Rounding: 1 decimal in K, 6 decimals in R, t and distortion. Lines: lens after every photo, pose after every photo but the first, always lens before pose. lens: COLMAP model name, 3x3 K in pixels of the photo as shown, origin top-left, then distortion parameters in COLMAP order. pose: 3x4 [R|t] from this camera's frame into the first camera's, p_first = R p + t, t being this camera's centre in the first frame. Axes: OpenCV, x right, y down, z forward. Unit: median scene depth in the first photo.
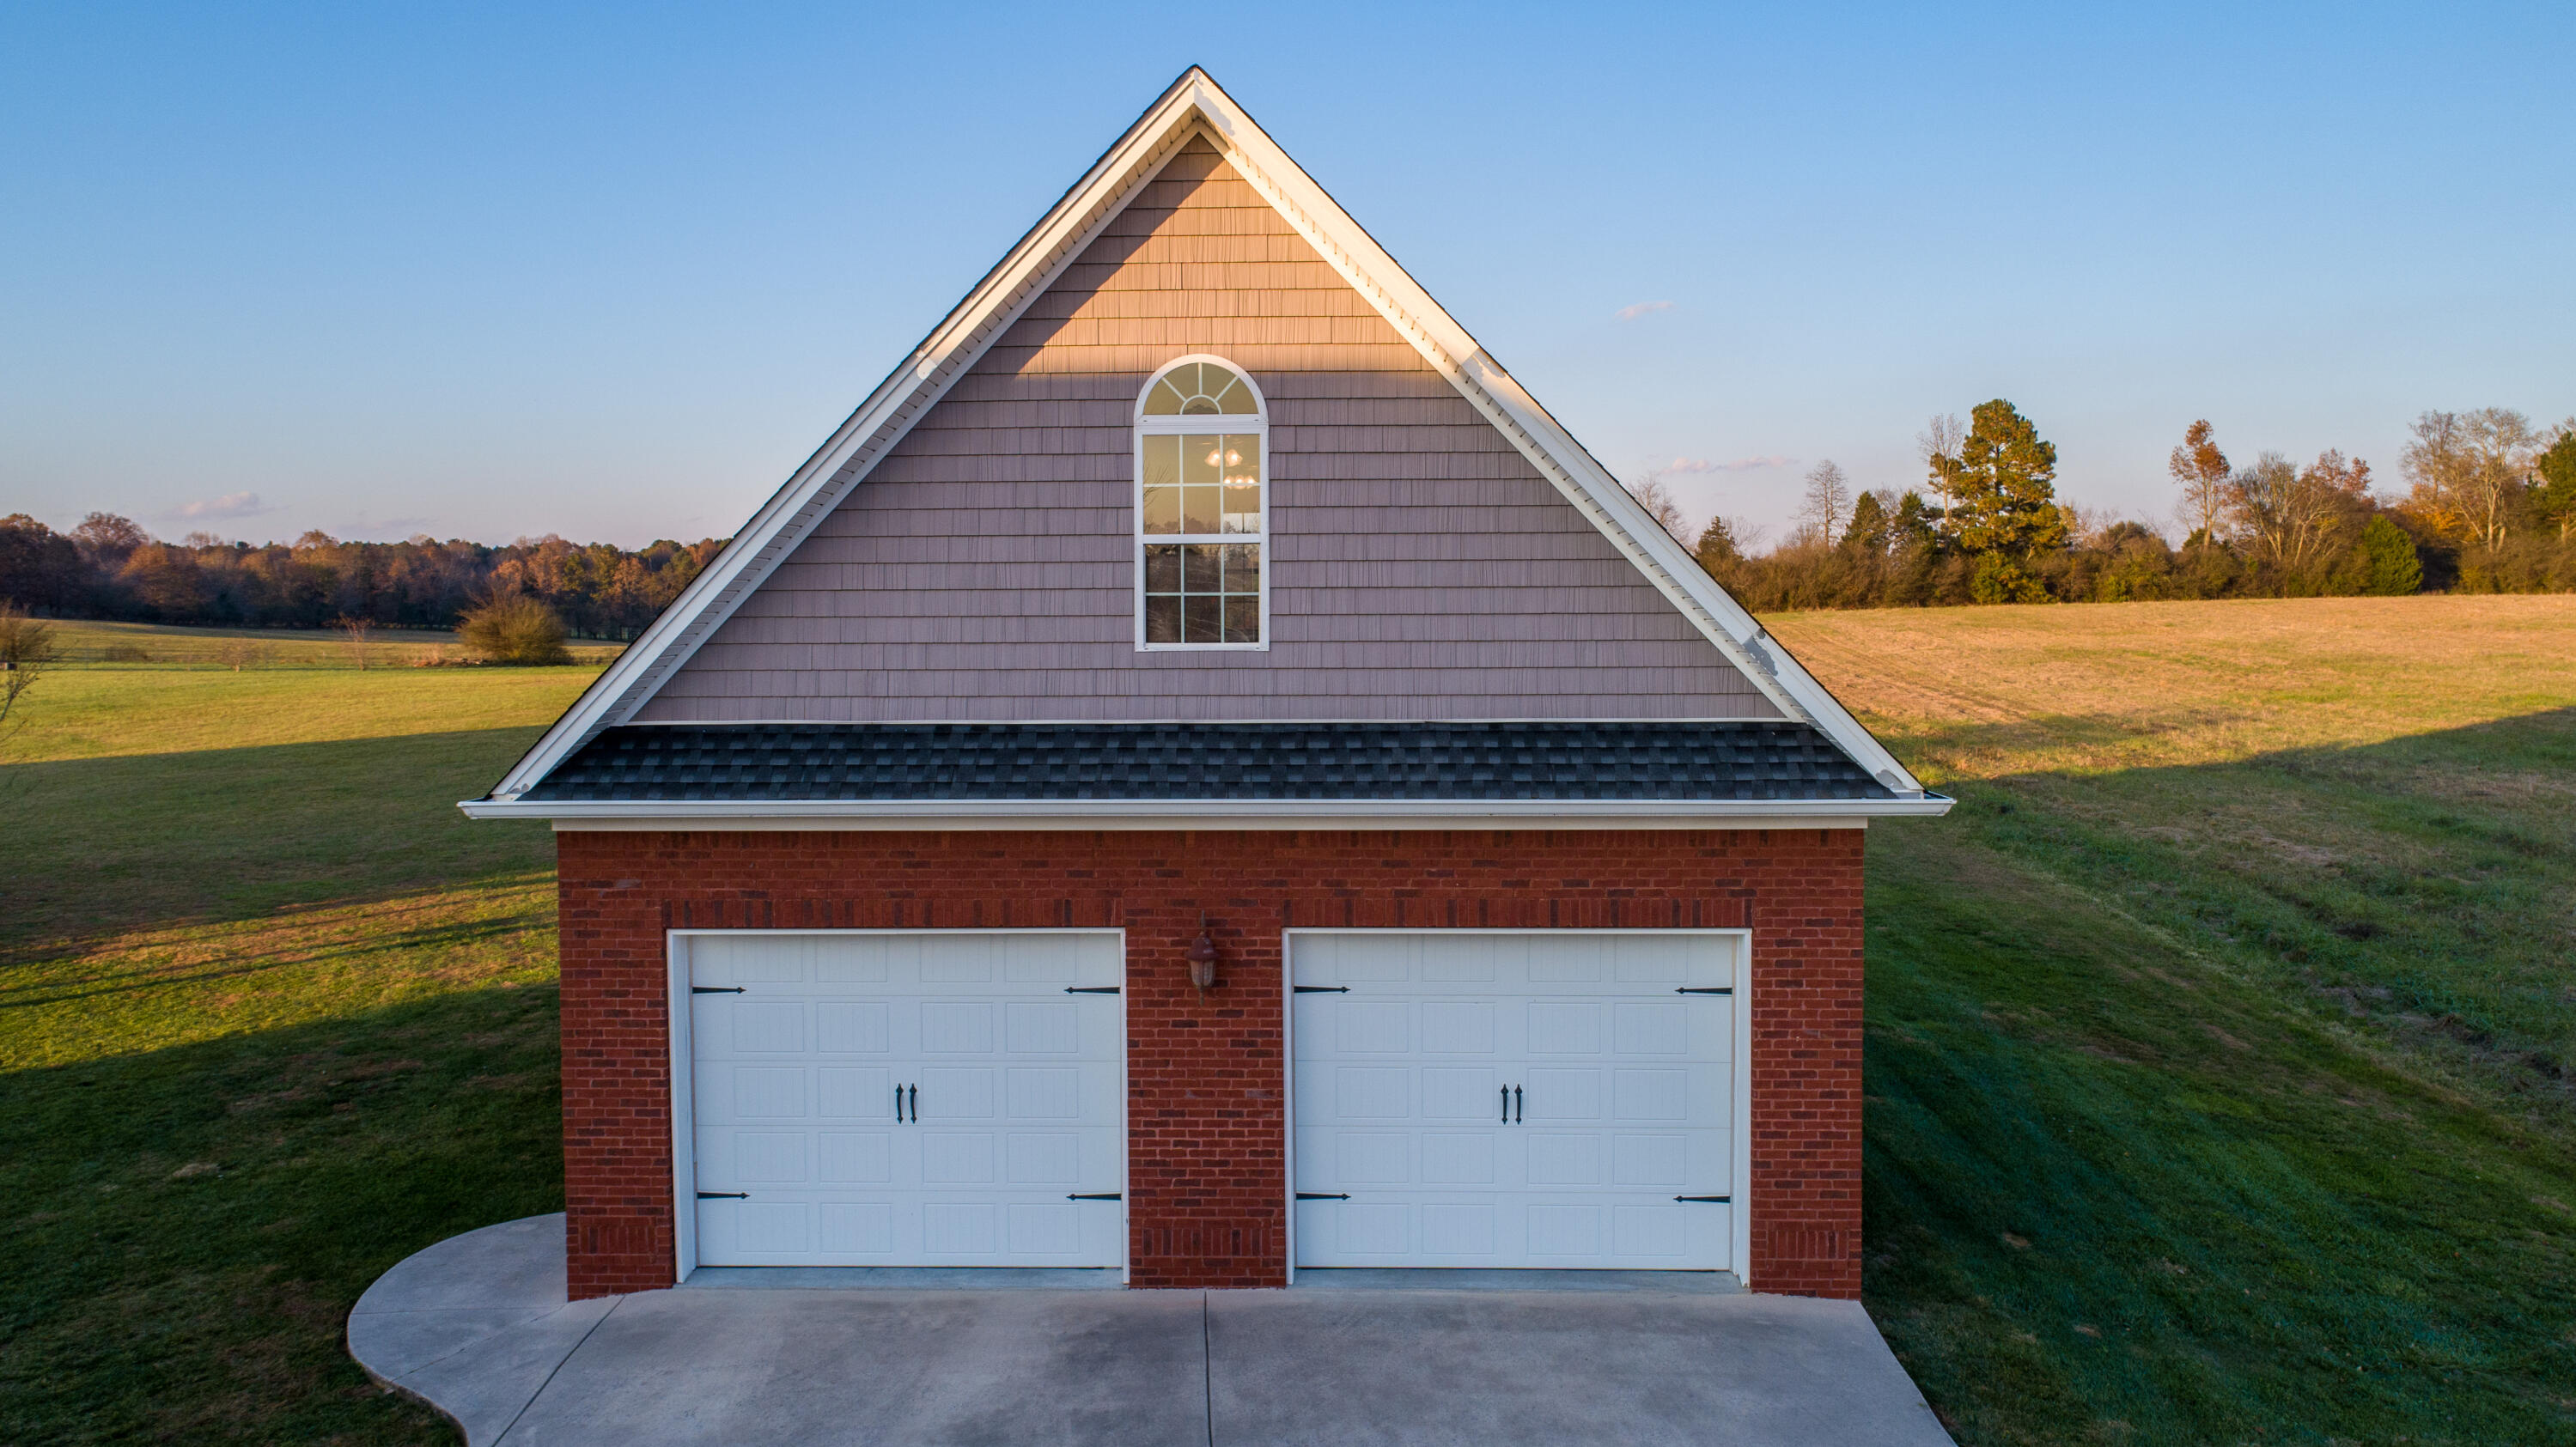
lens RADIAL K [[1836.0, 0, 1288.0], [0, 1836.0, 723.5], [0, 0, 1]] dist [0.003746, 0.005387]
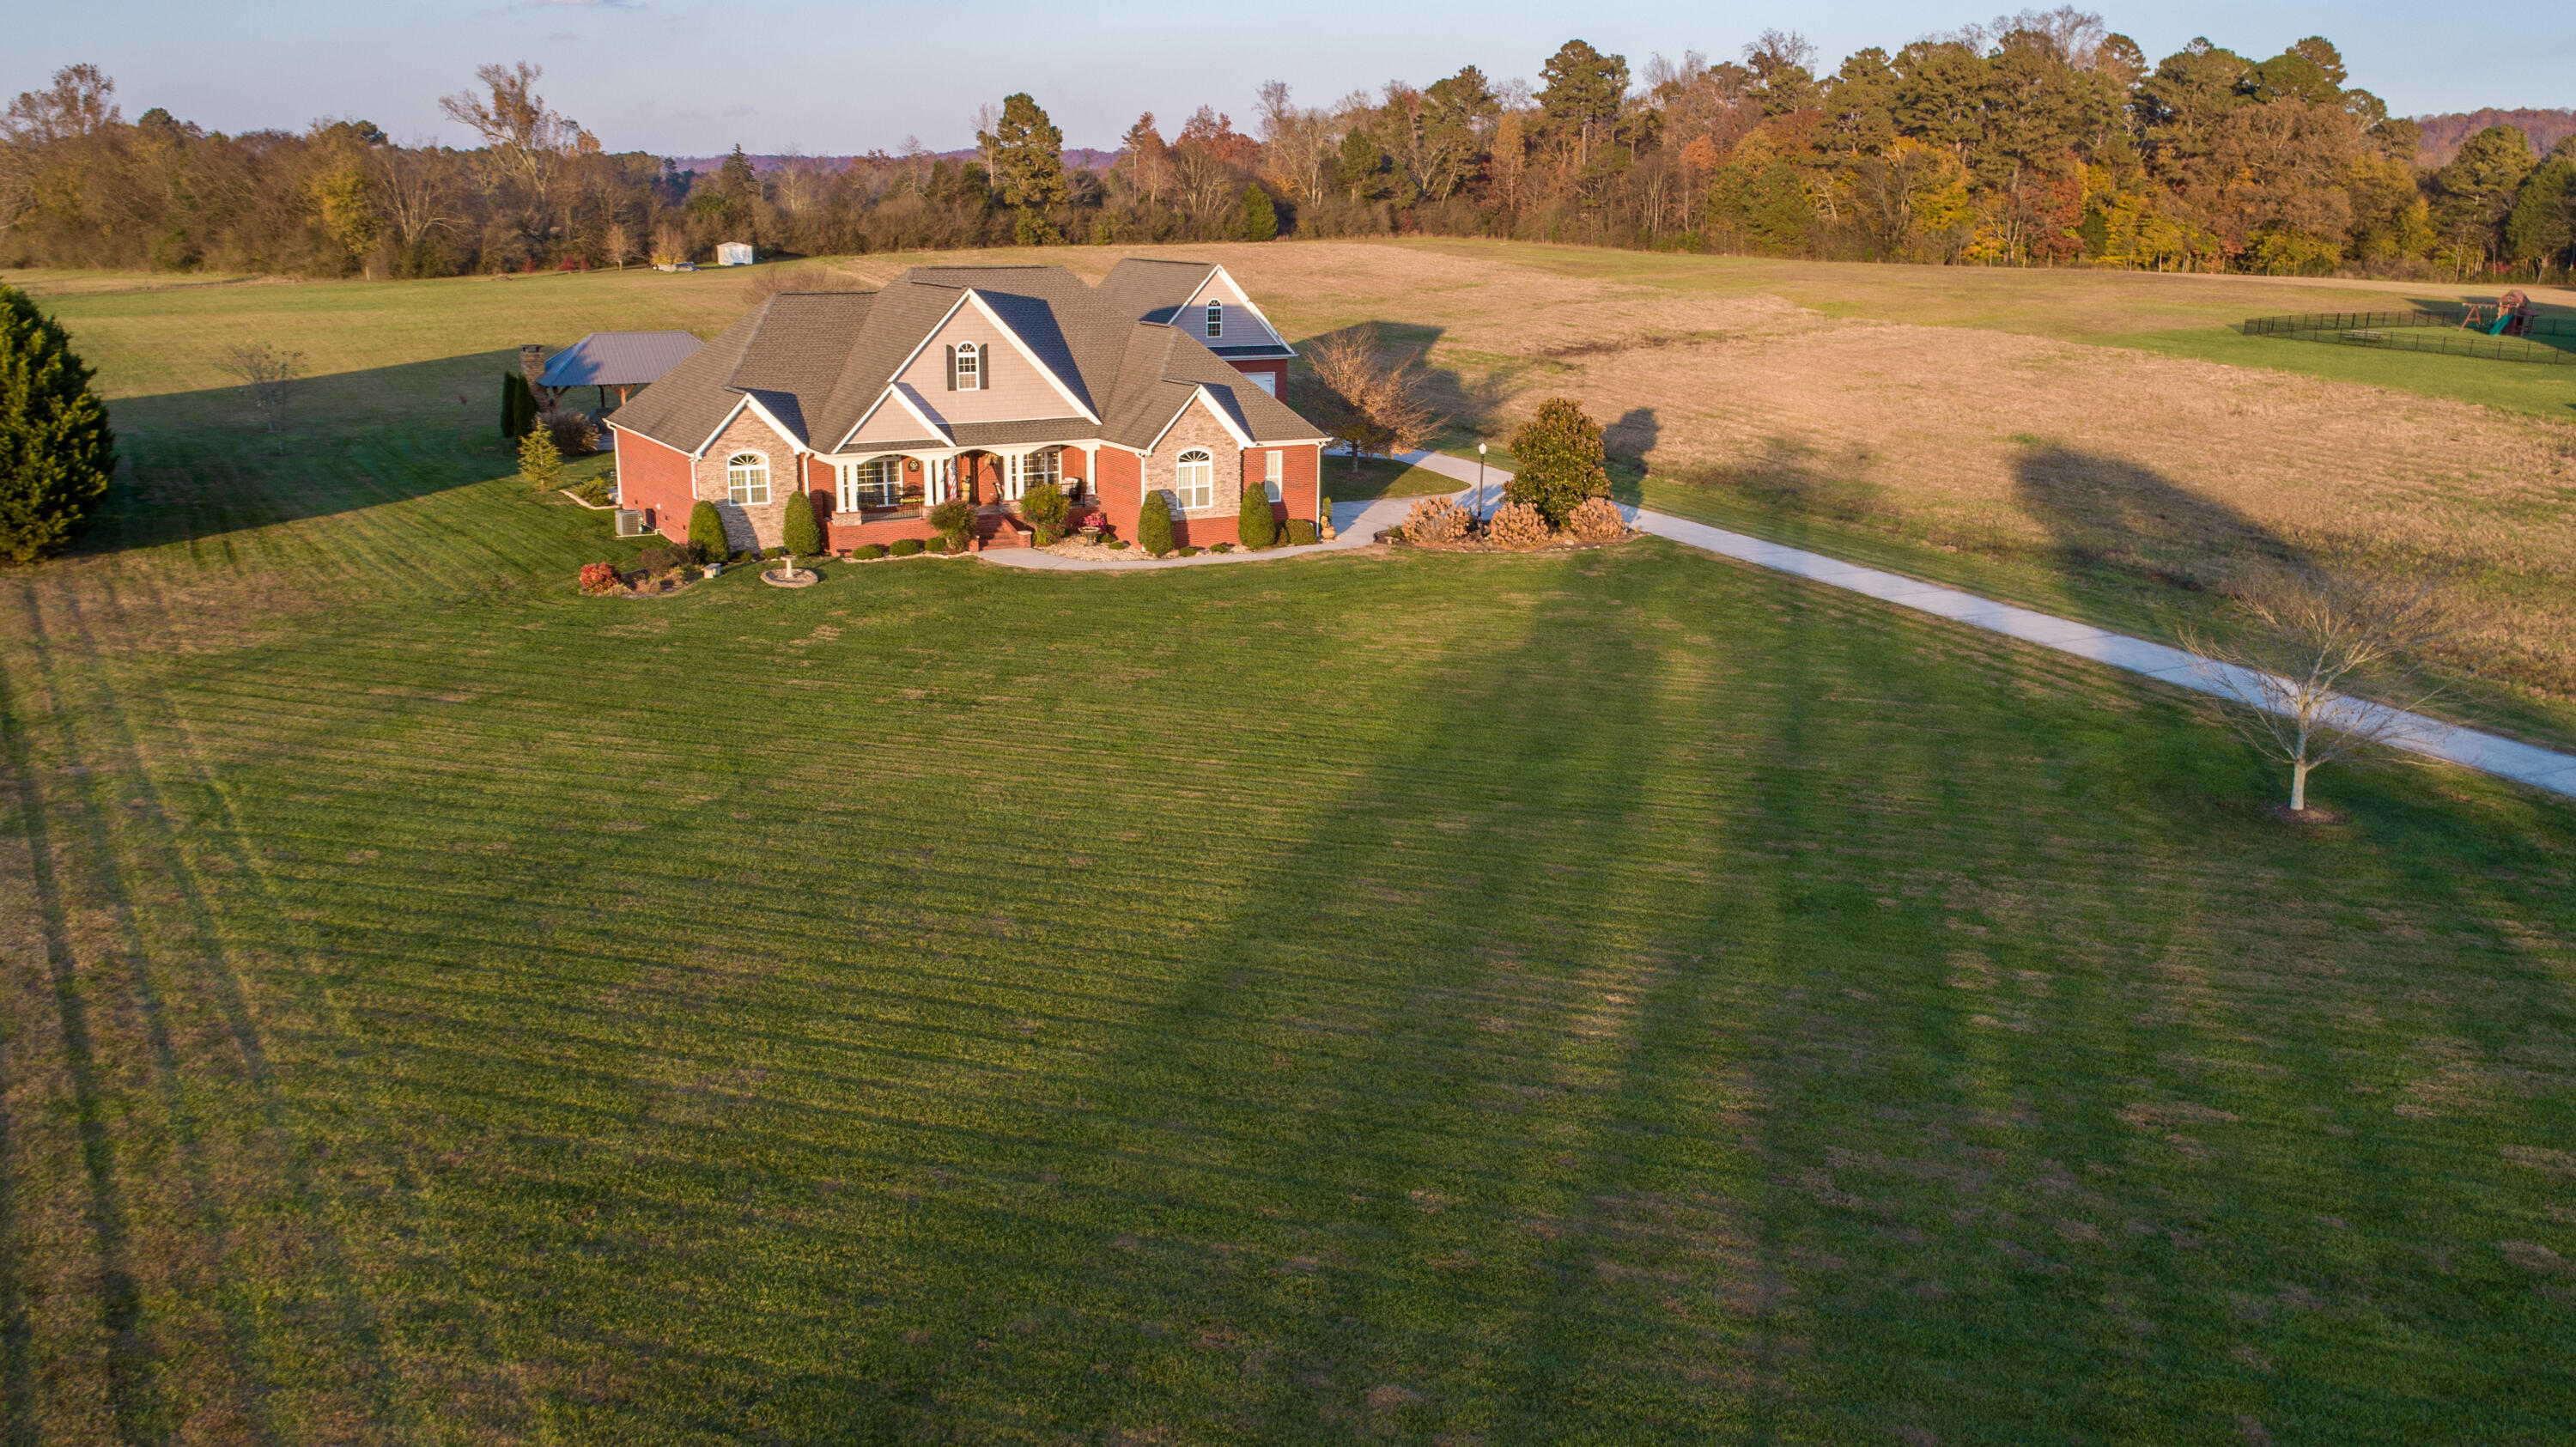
lens RADIAL K [[1977.7, 0, 1286.6], [0, 1977.7, 729.2], [0, 0, 1]] dist [-0.000649, 0.004204]
pose [[0.840739, -0.123821, 0.527093, -0.297782], [0.015478, 0.978598, 0.205198, -0.008864], [-0.541220, -0.164360, 0.824662, -0.430890]]
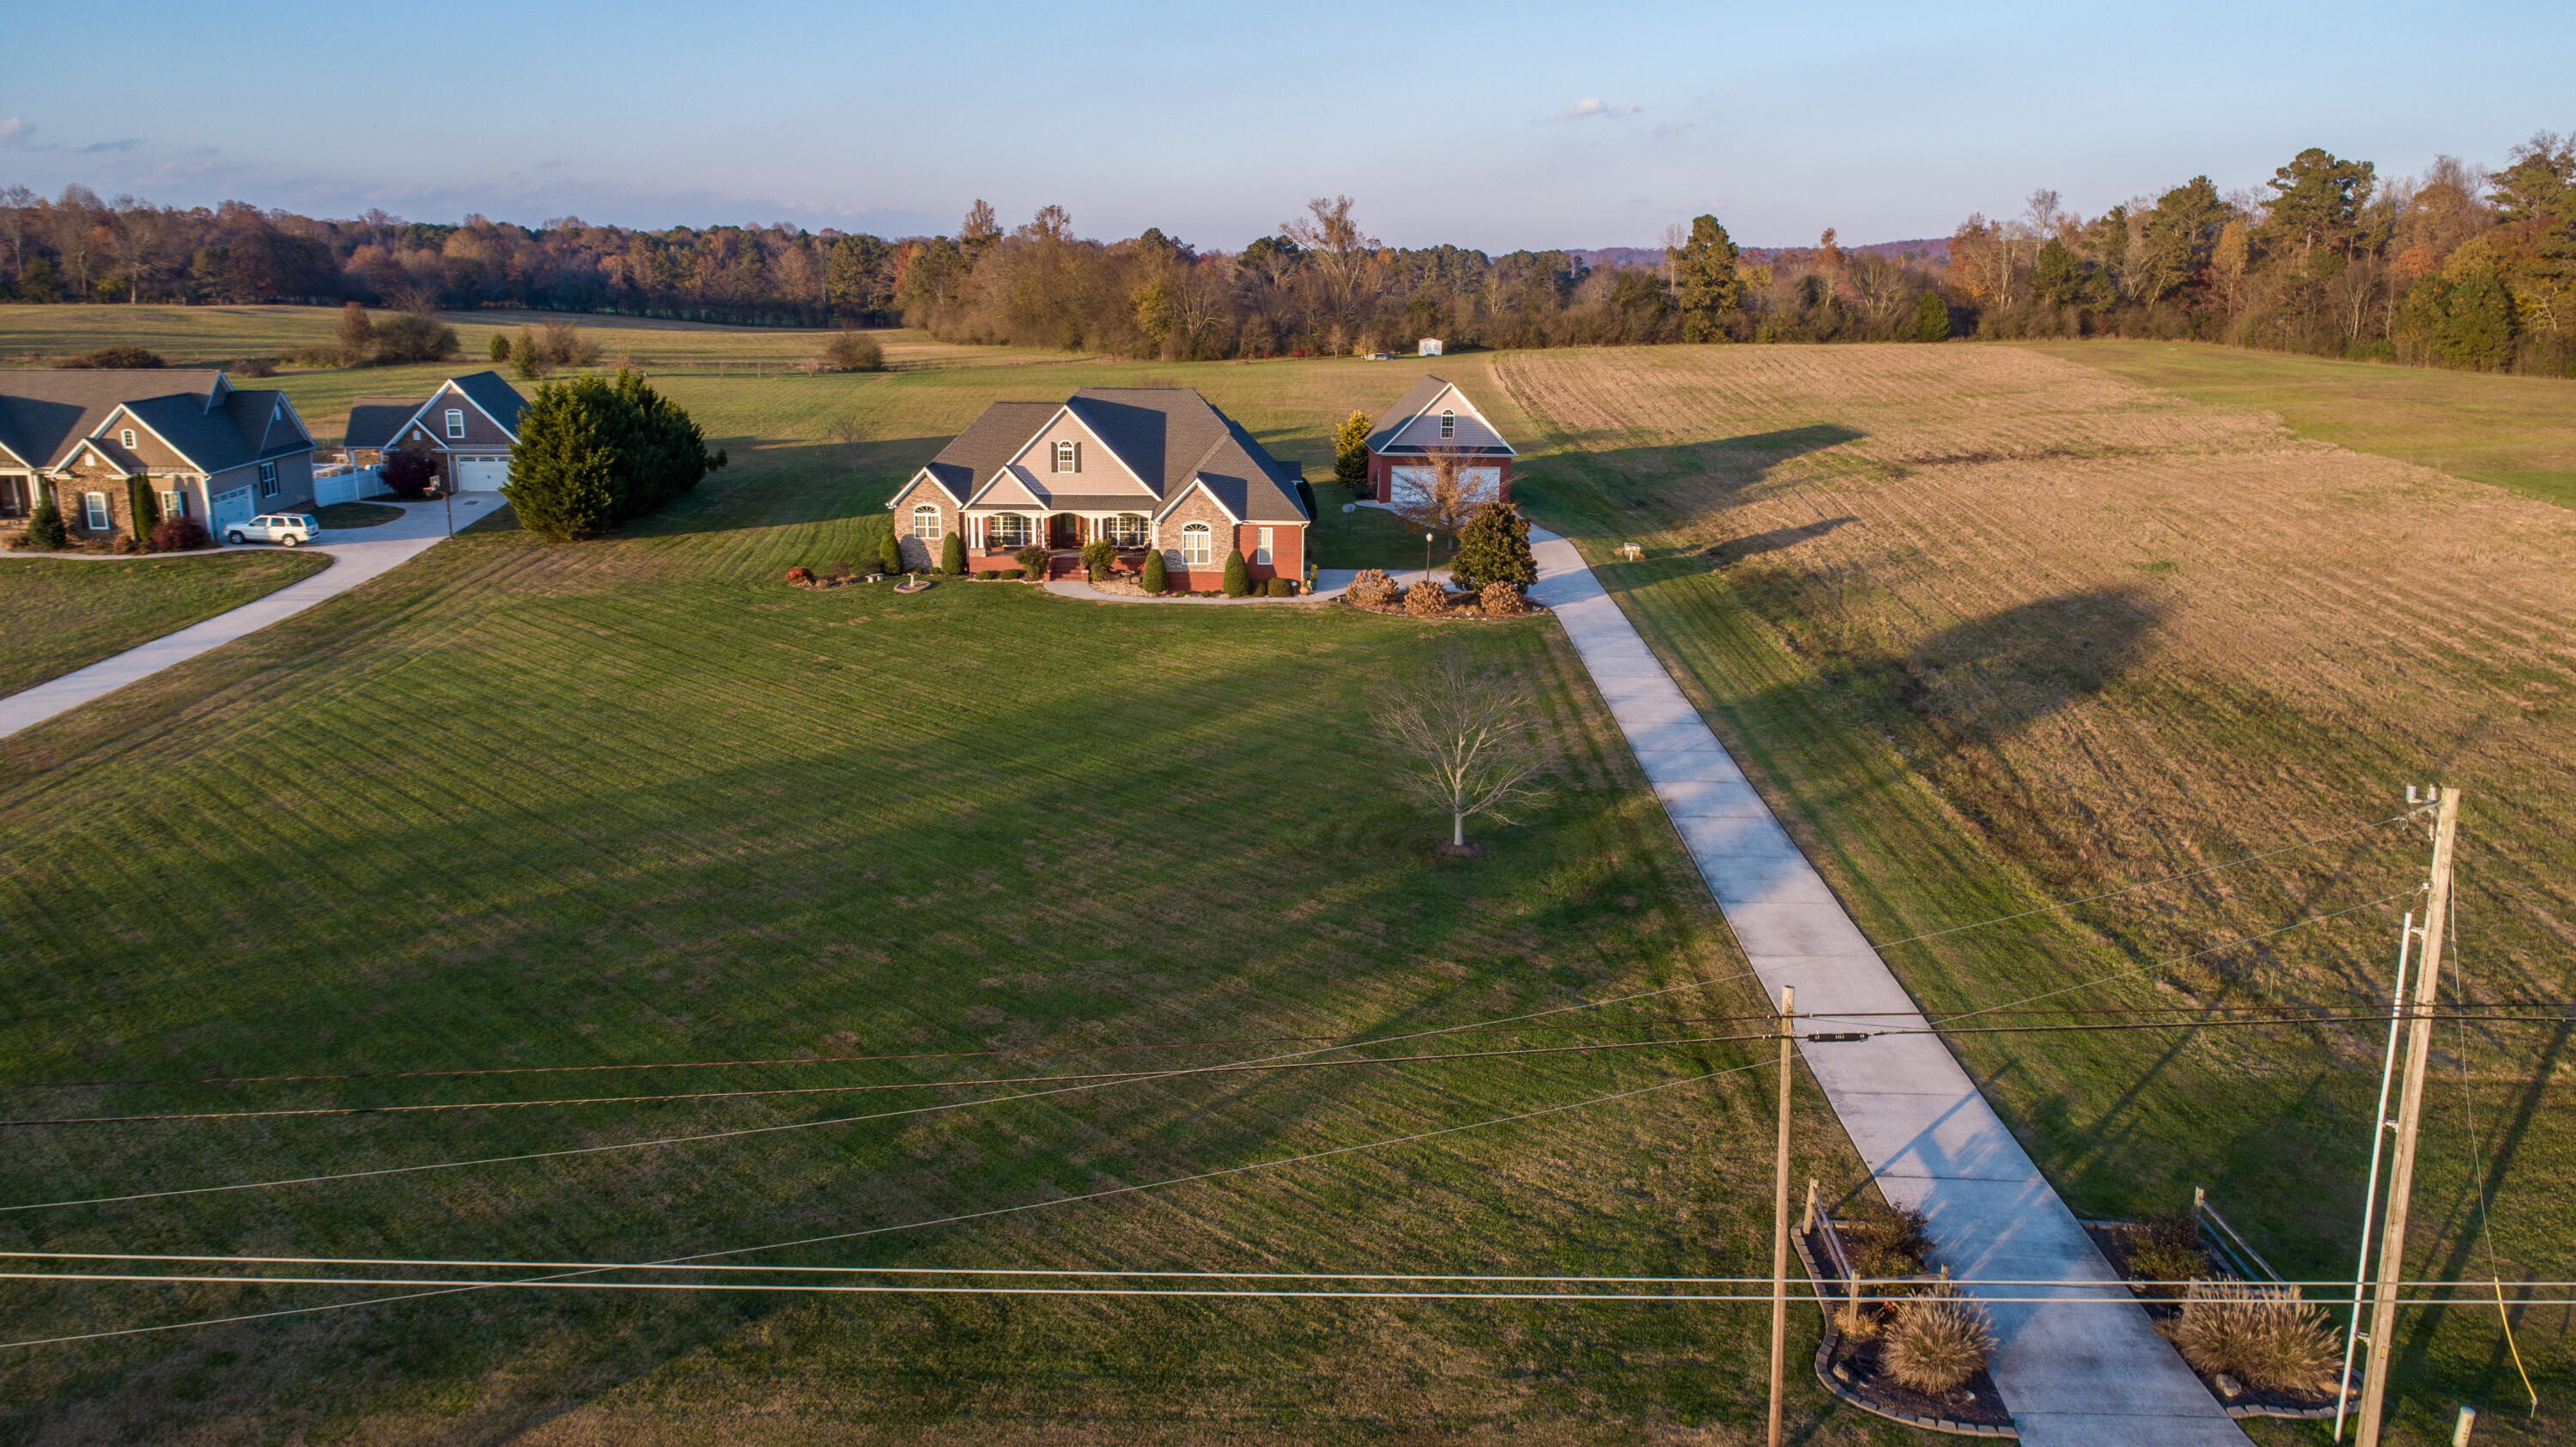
lens RADIAL K [[1719.6, 0, 1278.2], [0, 1719.6, 714.1], [0, 0, 1]] dist [-0.002058, 0.005725]
pose [[0.997210, 0.002844, 0.074593, -0.113307], [-0.016967, 0.981753, 0.189402, -0.022142], [-0.072694, -0.190140, 0.979062, -0.573836]]
